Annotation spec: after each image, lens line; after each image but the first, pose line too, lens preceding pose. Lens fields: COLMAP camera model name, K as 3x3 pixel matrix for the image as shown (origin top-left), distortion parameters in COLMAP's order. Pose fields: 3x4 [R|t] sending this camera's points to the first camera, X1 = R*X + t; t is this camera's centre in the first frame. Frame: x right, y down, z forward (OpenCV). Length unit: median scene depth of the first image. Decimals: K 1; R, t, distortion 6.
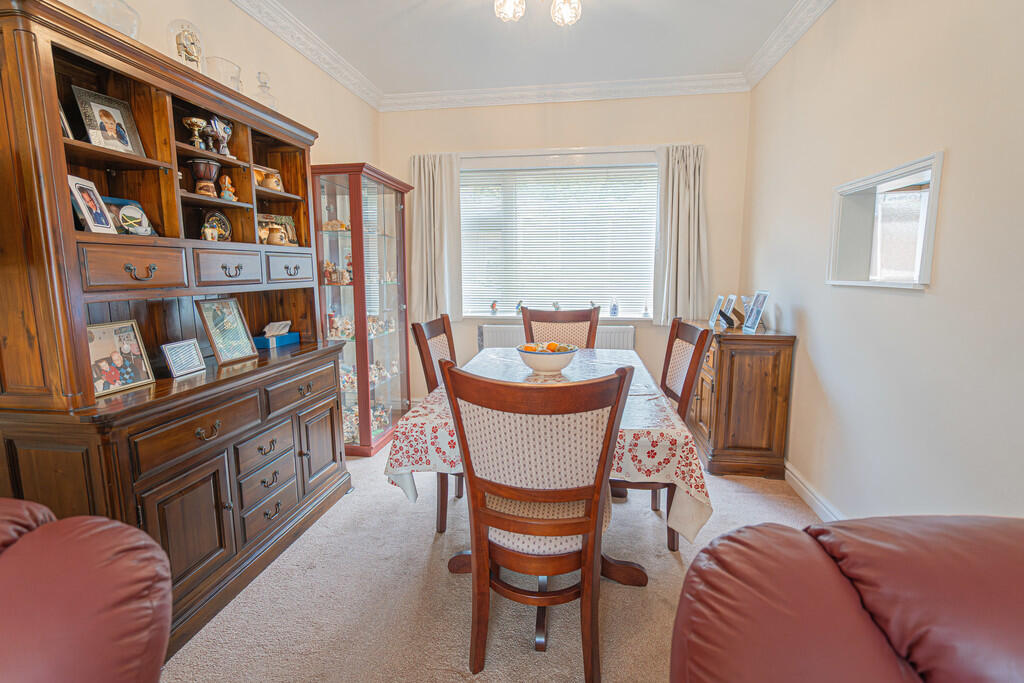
lens RADIAL K [[484.9, 0, 512.0], [0, 484.9, 341.5], [0, 0, 1]] dist [-0.000162, 0.000150]
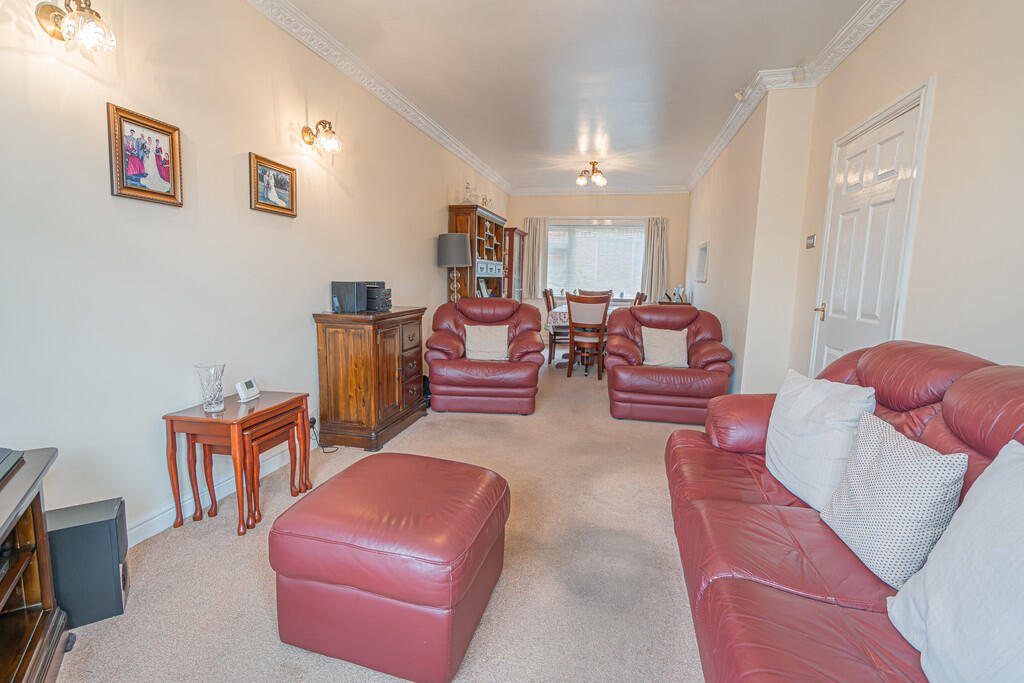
lens RADIAL K [[465.3, 0, 511.4], [0, 465.3, 336.5], [0, 0, 1]] dist [-0.001655, -0.000020]
pose [[0.995937, 0.041699, -0.079818, -0.100989], [-0.043588, 0.998806, -0.022081, 0.192739], [0.078802, 0.025471, 0.996565, -1.097544]]
